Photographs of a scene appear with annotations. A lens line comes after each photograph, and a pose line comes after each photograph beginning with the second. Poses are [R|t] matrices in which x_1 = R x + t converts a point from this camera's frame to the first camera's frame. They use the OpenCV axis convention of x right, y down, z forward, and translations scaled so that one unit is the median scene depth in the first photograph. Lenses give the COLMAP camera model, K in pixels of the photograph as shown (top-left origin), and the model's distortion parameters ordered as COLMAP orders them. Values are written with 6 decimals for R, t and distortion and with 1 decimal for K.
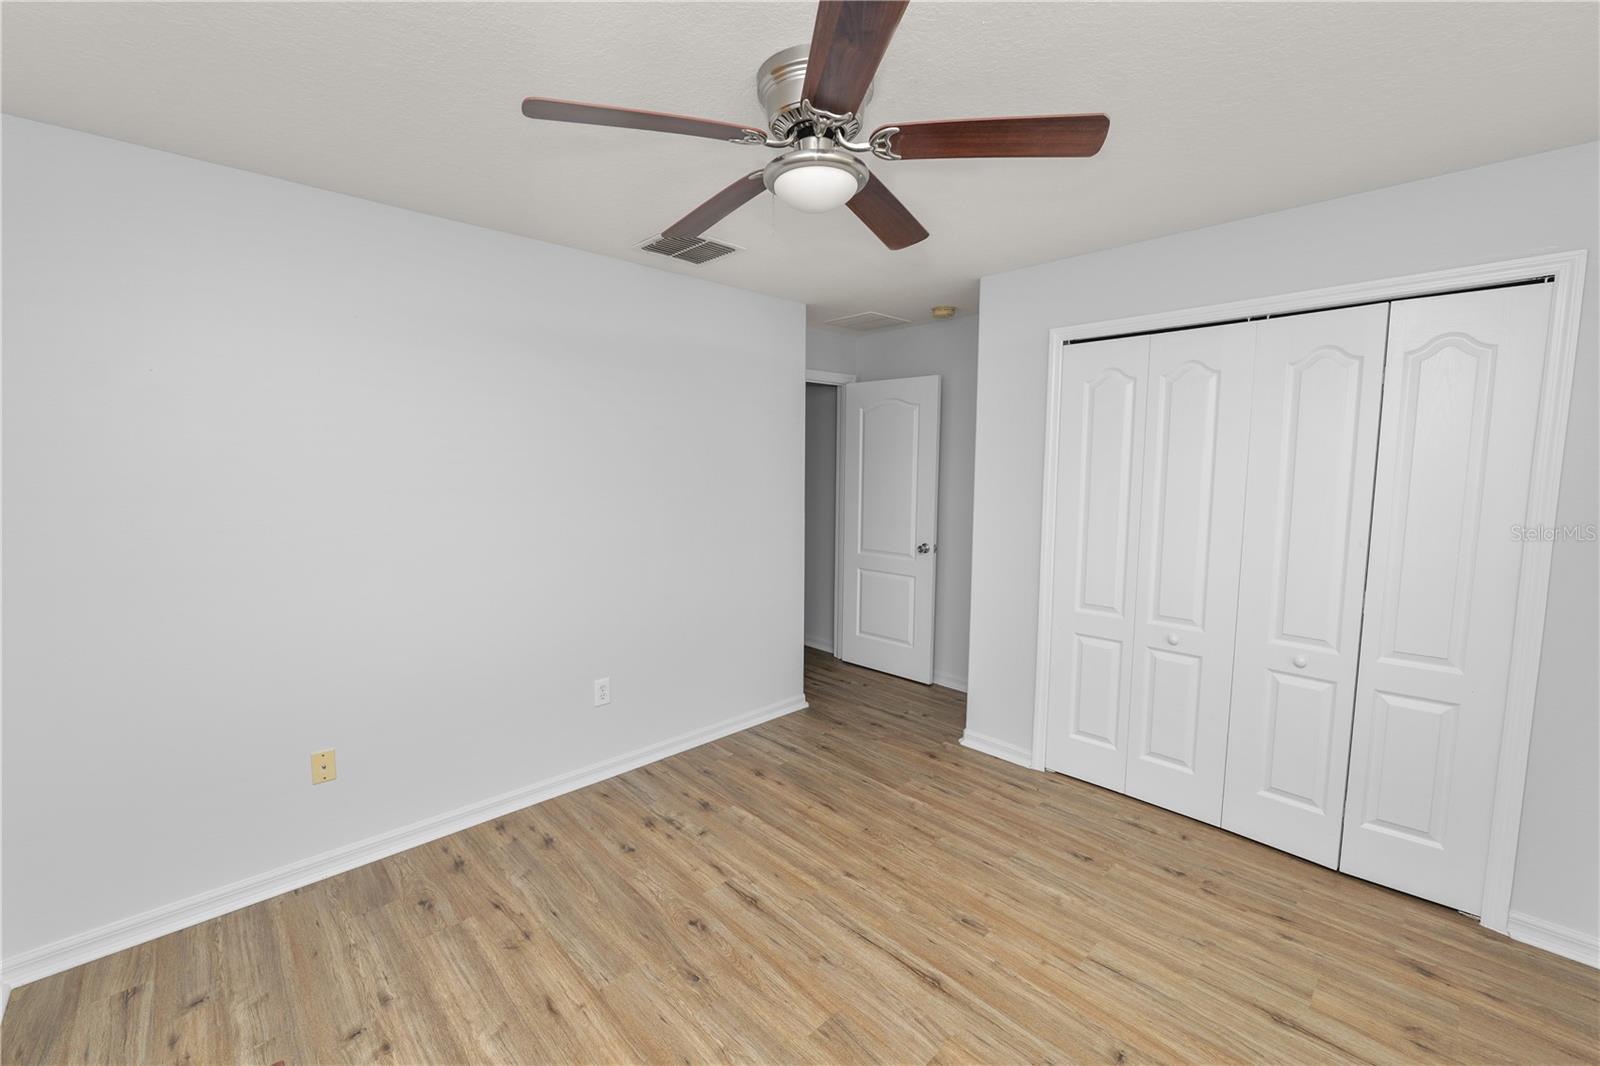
lens RADIAL K [[644.2, 0, 796.2], [0, 644.2, 526.8], [0, 0, 1]] dist [-0.011599, 0.000230]
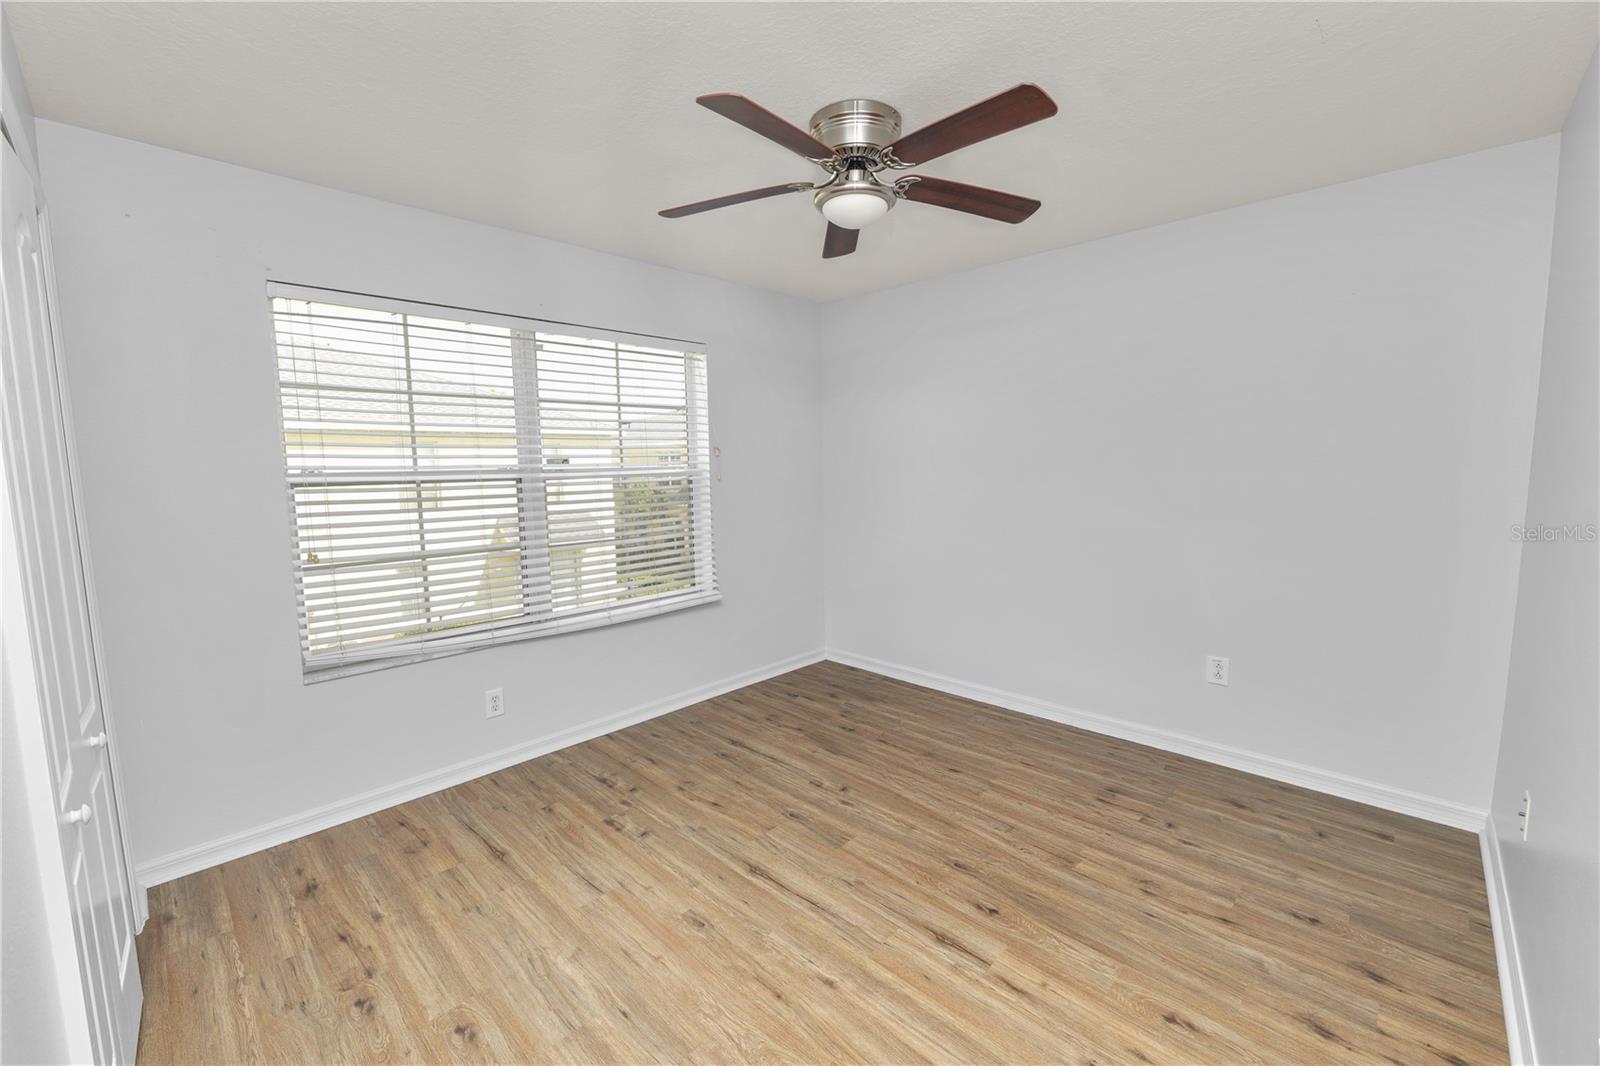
lens RADIAL K [[644.2, 0, 796.2], [0, 644.2, 526.8], [0, 0, 1]] dist [-0.011599, 0.000230]
pose [[-0.999030, 0.015703, -0.041134, 0.157432], [0.007455, 0.981080, 0.193461, -0.118795], [0.043394, 0.192967, -0.980245, 1.799307]]
